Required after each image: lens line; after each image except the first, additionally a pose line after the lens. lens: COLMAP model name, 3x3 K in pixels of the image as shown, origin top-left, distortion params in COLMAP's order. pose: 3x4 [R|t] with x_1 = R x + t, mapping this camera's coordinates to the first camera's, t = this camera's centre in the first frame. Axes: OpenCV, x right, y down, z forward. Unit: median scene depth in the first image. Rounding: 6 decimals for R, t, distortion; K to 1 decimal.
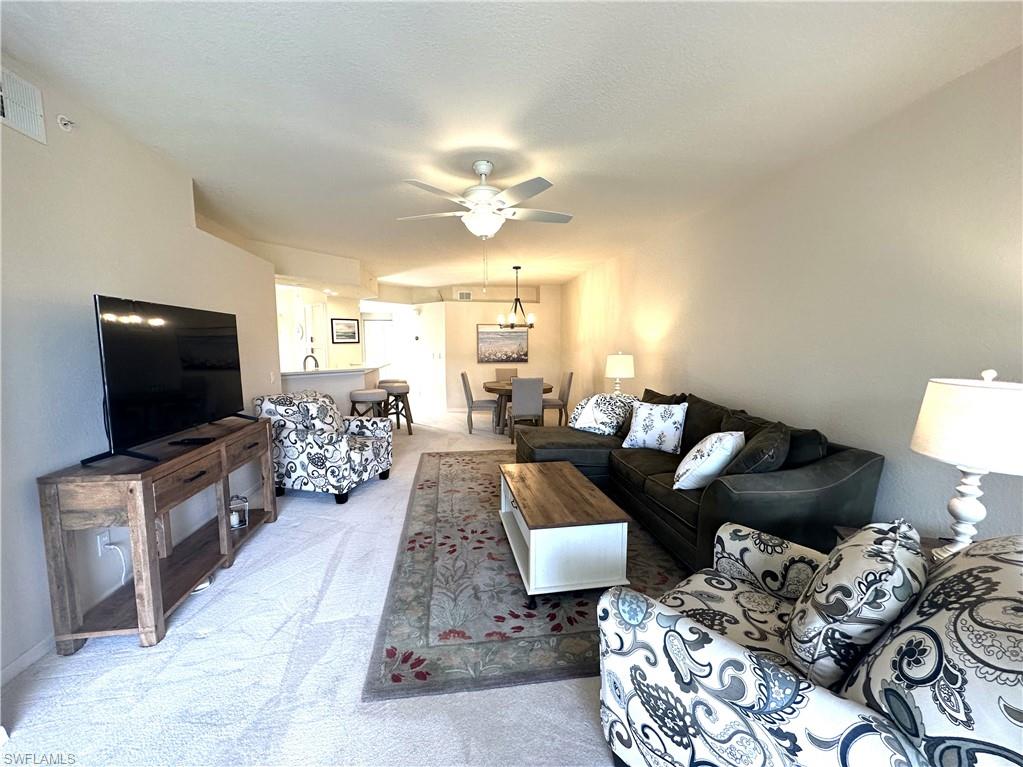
lens RADIAL K [[410.8, 0, 510.0], [0, 410.8, 385.5], [0, 0, 1]] dist [-0.001807, 0.000231]
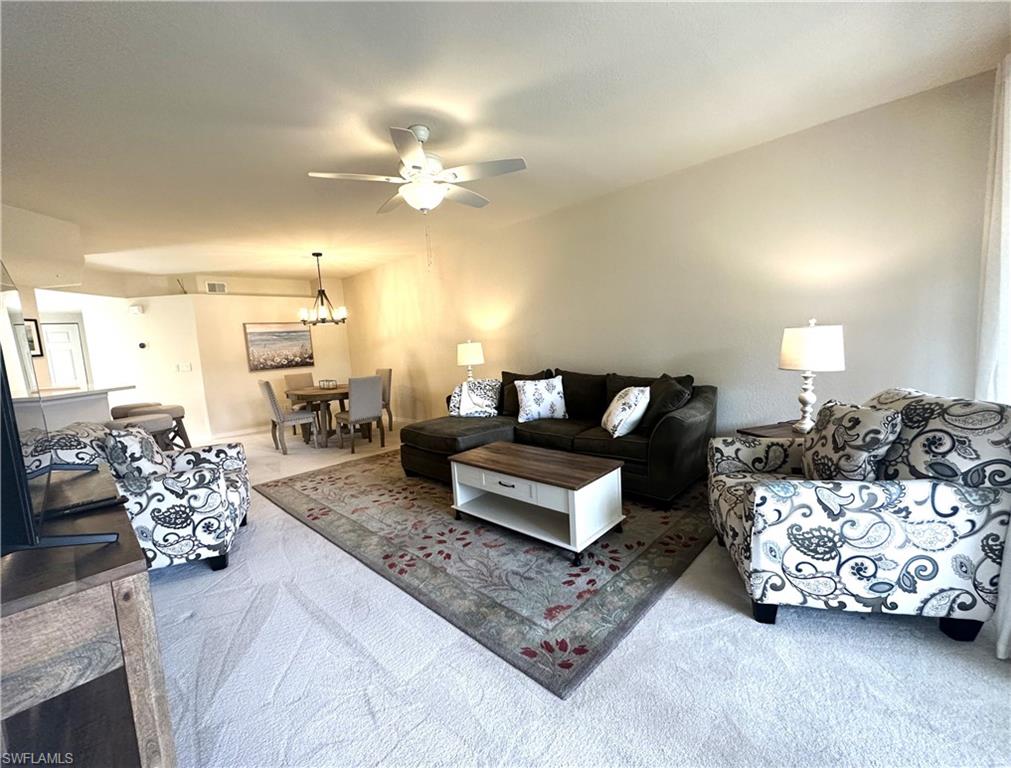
lens RADIAL K [[416.1, 0, 504.1], [0, 416.1, 384.9], [0, 0, 1]] dist [-0.001527, 0.000047]
pose [[0.794399, -0.111834, 0.597012, -0.595320], [0.118258, 0.992572, 0.028575, 0.021124], [-0.595773, 0.047902, 0.801723, 0.194467]]
